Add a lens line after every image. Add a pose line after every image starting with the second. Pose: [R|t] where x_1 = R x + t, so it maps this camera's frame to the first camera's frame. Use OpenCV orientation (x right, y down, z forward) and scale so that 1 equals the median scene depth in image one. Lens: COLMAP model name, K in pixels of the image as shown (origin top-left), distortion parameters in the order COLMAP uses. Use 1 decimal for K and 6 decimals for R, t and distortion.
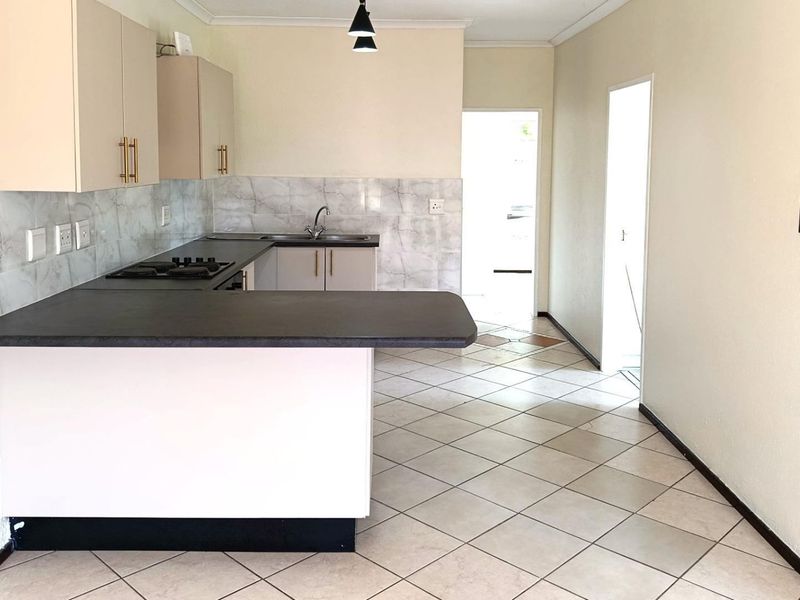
lens RADIAL K [[742.4, 0, 399.3], [0, 742.4, 228.0], [0, 0, 1]] dist [0.172264, -0.334891]
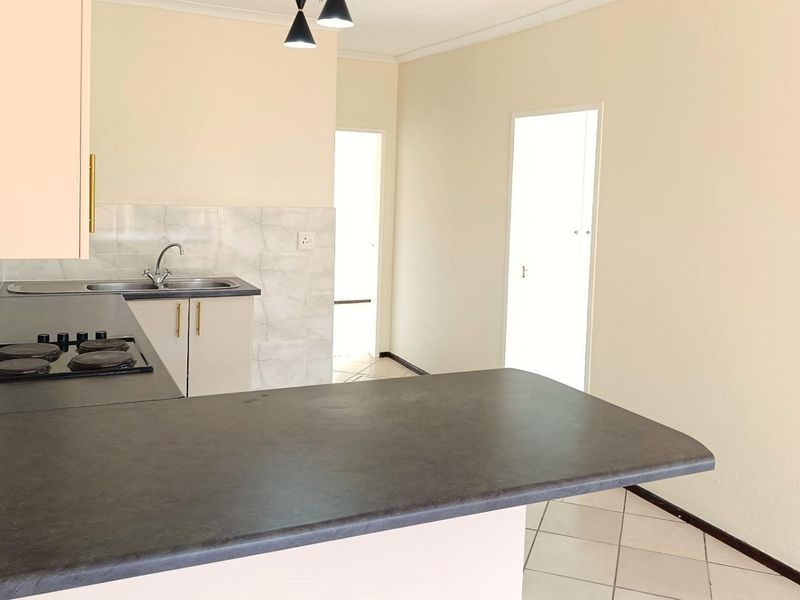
lens RADIAL K [[744.2, 0, 399.0], [0, 744.2, 240.9], [0, 0, 1]] dist [0.132641, -0.187765]
pose [[0.907118, -0.011267, 0.420726, -0.208718], [0.013662, 0.999903, -0.002679, -0.025315], [-0.420655, 0.008179, 0.907184, 0.196287]]
